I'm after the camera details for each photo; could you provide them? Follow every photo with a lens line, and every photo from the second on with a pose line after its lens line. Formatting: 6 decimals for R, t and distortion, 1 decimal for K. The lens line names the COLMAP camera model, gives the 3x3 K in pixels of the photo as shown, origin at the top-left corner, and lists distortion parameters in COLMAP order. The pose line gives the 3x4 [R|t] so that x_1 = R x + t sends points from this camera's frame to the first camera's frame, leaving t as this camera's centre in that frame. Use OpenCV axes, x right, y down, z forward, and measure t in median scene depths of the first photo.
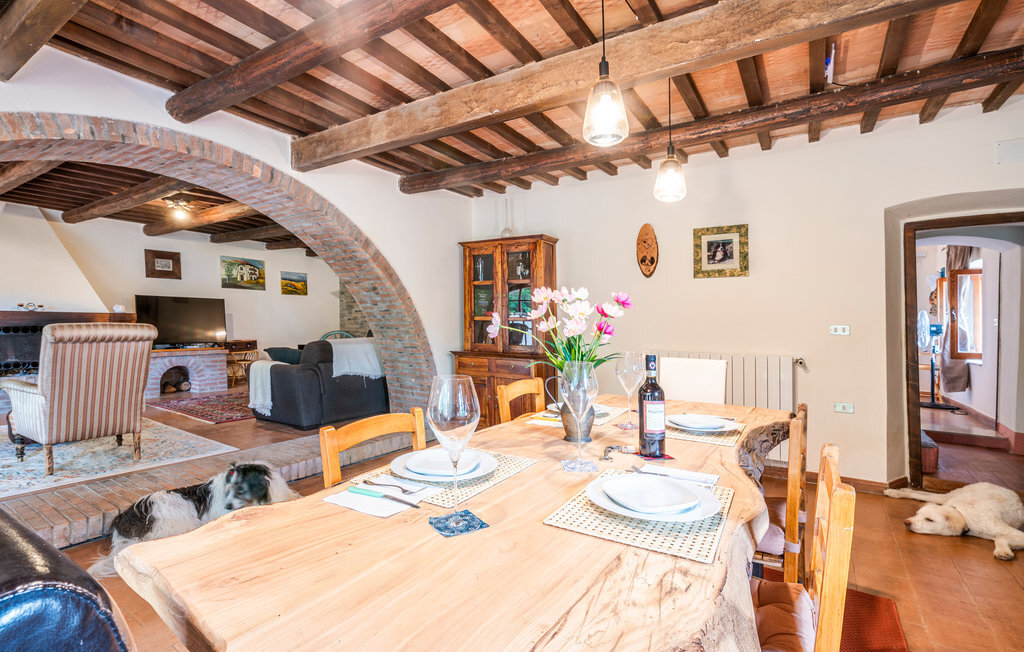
lens RADIAL K [[470.1, 0, 490.2], [0, 470.1, 336.3], [0, 0, 1]] dist [0.009253, 0.001587]
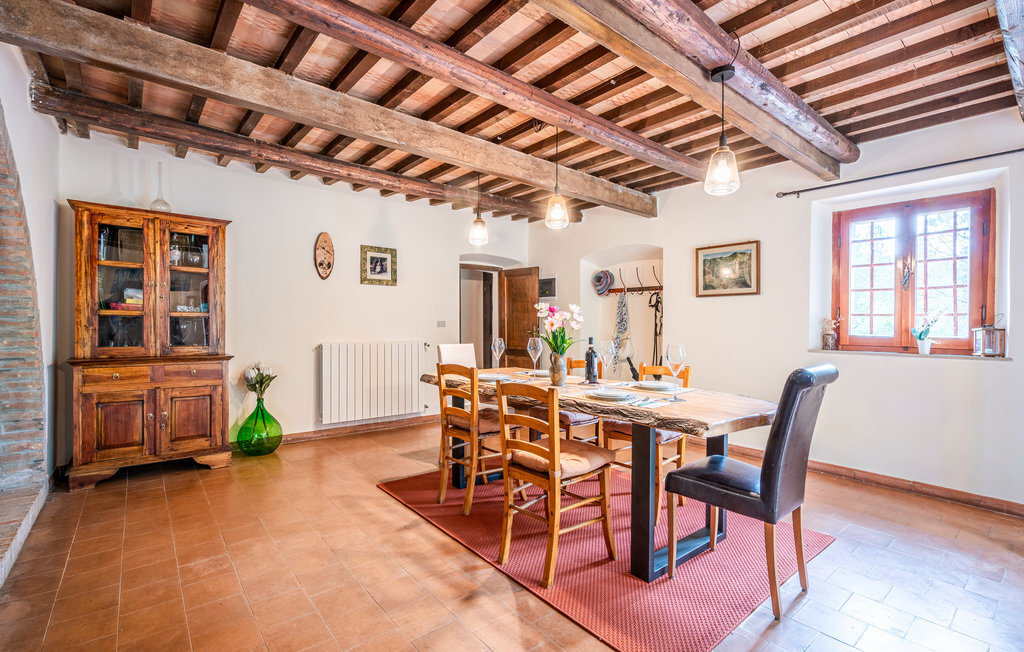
lens RADIAL K [[470.1, 0, 506.5], [0, 470.1, 324.8], [0, 0, 1]] dist [0.009253, 0.001587]
pose [[0.312012, -0.011364, 0.950010, -0.650130], [0.020332, 0.999779, 0.005282, -0.012968], [-0.949861, 0.017667, 0.312174, 0.244824]]
